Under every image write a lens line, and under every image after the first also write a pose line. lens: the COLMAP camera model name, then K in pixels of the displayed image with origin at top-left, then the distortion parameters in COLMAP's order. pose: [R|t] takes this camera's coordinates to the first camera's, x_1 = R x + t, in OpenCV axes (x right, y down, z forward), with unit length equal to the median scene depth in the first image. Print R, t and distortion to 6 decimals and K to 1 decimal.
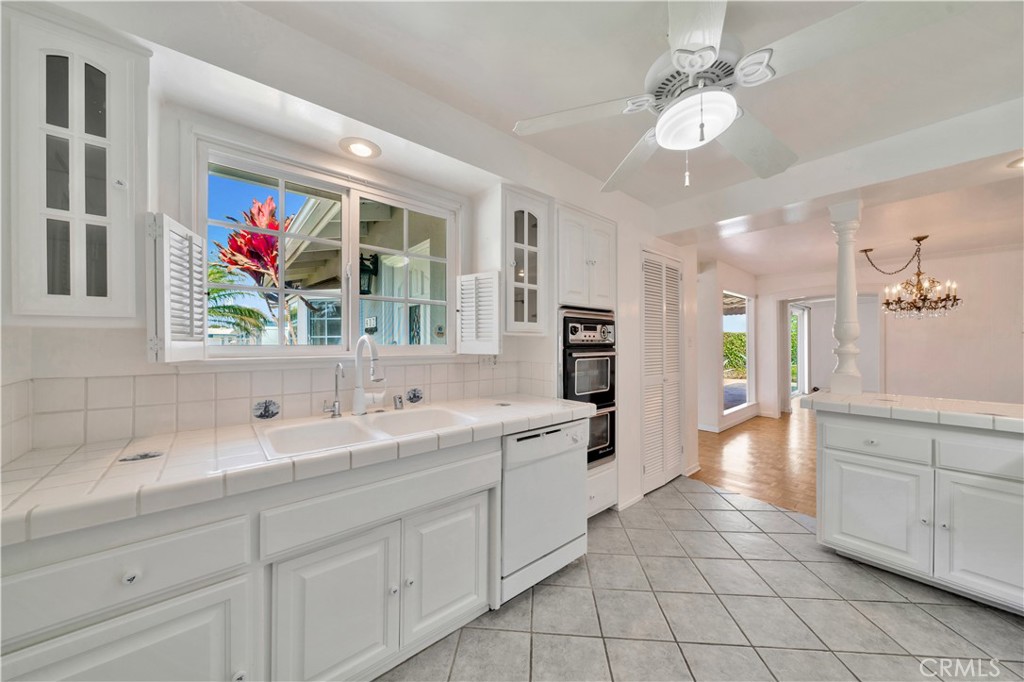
lens RADIAL K [[348.6, 0, 503.9], [0, 348.6, 338.0], [0, 0, 1]] dist [-0.001504, -0.000080]
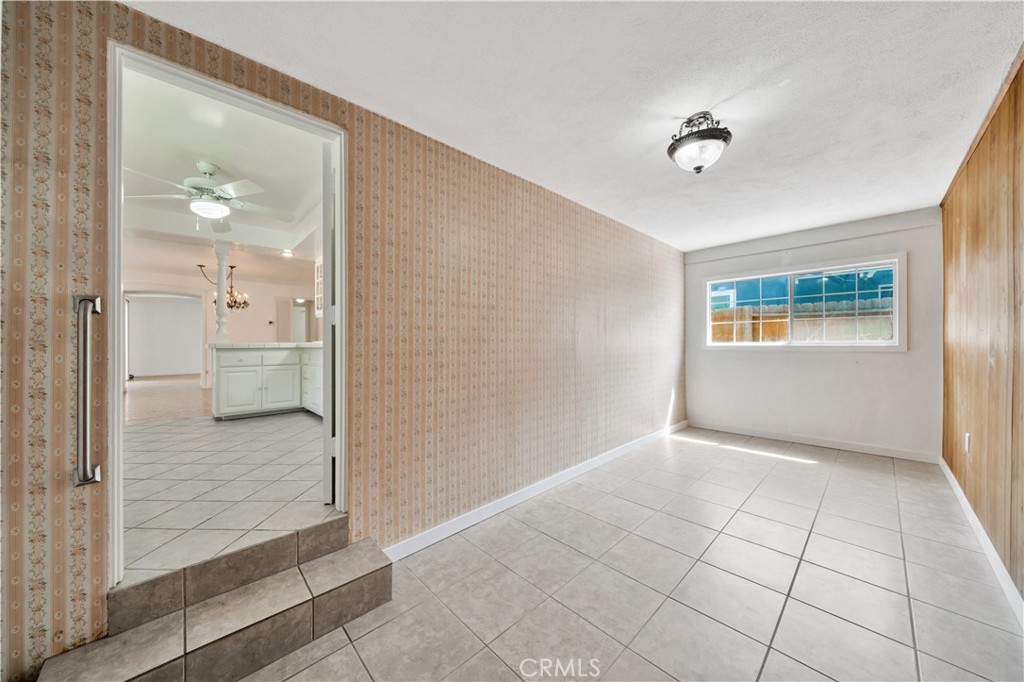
lens RADIAL K [[348.6, 0, 513.2], [0, 348.6, 344.6], [0, 0, 1]] dist [-0.001504, -0.000080]
pose [[-0.061294, -0.002314, 0.998117, -0.651531], [-0.002937, 0.999993, 0.002138, 0.098413], [-0.998115, -0.002800, -0.061300, -0.307507]]
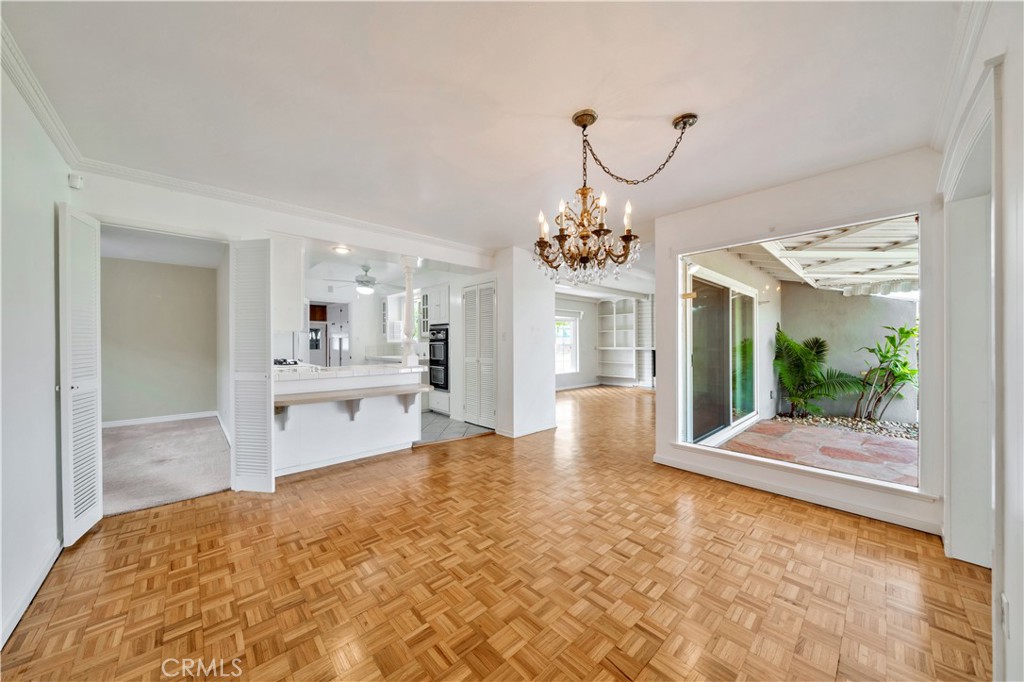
lens RADIAL K [[348.6, 0, 507.1], [0, 348.6, 341.1], [0, 0, 1]] dist [-0.001504, -0.000080]
pose [[0.051609, -0.007642, -0.998638, 3.265745], [0.007940, 0.999942, -0.007241, 0.061552], [0.998636, -0.007556, 0.051666, 1.643296]]
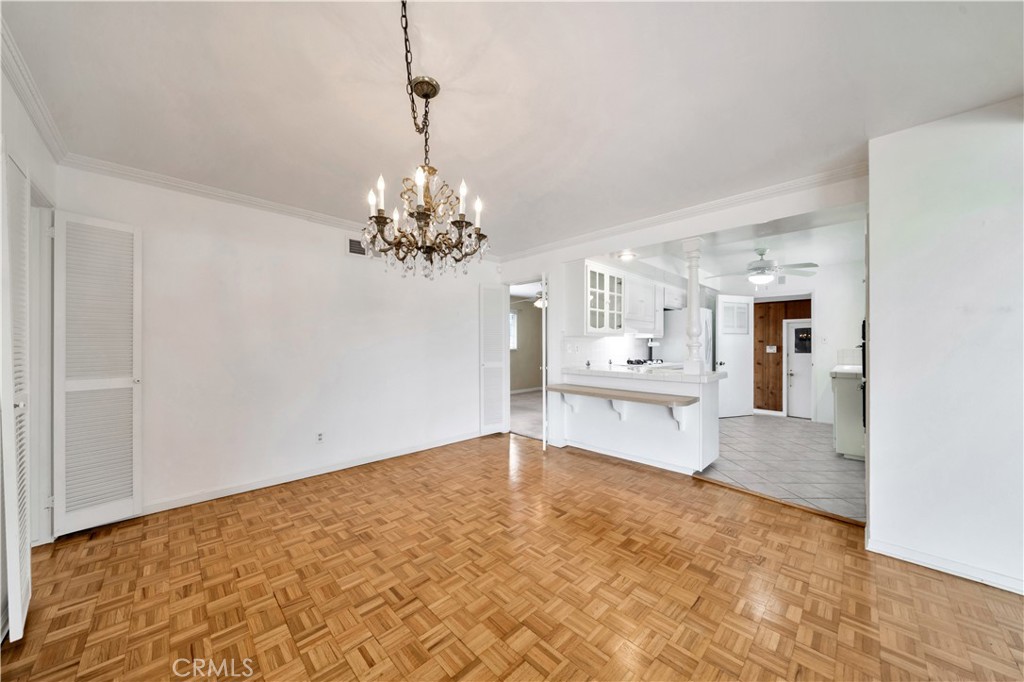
lens RADIAL K [[348.6, 0, 507.5], [0, 348.6, 346.3], [0, 0, 1]] dist [-0.001504, -0.000080]
pose [[-0.996074, -0.000858, -0.088524, 2.195268], [-0.000388, 0.999986, -0.005328, 0.064778], [0.088528, -0.005272, -0.996060, 2.753402]]
